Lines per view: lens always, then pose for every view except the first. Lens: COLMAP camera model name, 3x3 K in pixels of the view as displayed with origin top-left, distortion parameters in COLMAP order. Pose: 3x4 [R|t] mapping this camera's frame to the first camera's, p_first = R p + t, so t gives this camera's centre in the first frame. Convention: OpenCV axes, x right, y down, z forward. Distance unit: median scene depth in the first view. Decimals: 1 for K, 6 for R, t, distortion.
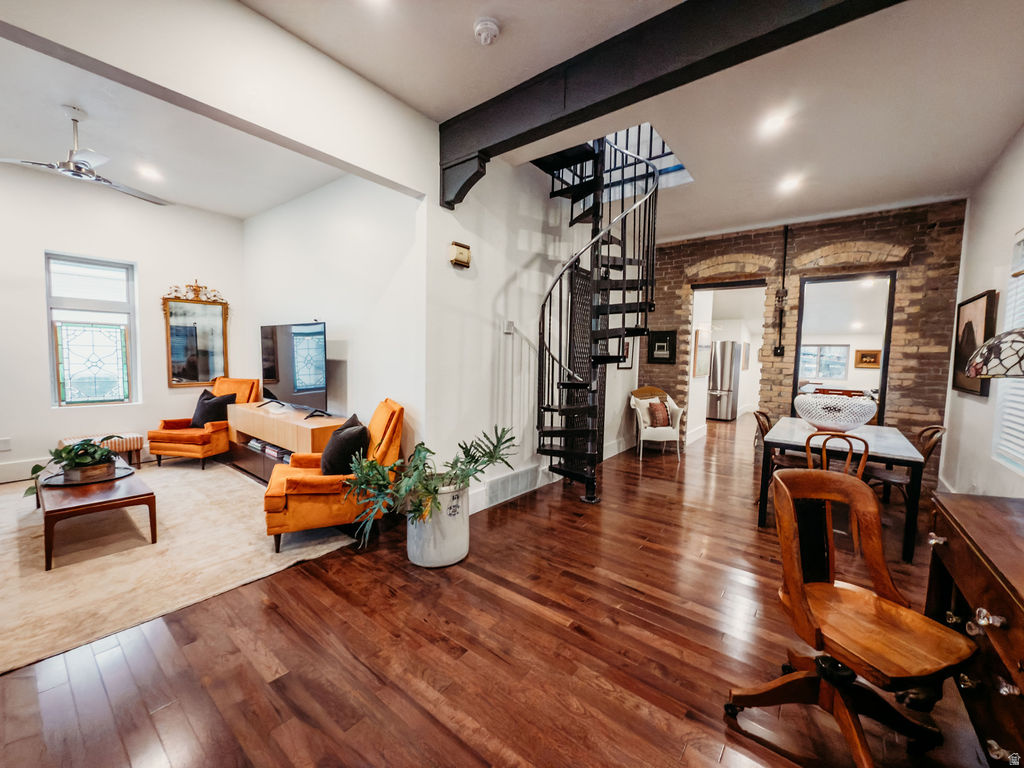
lens RADIAL K [[404.4, 0, 515.0], [0, 404.4, 380.7], [0, 0, 1]] dist [0.000528, 0.000112]
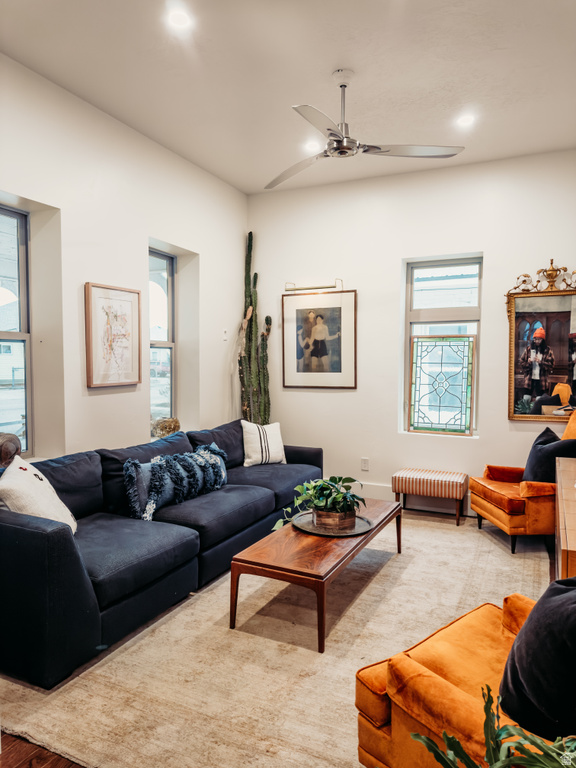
lens RADIAL K [[535.2, 0, 288.0], [0, 535.2, 384.0], [0, 0, 1]] dist [-0.000272, -0.002822]
pose [[0.216692, 0.010840, -0.976180, -0.032576], [-0.066118, 0.997805, -0.003597, -0.017870], [0.973998, 0.065323, 0.216934, 0.443457]]
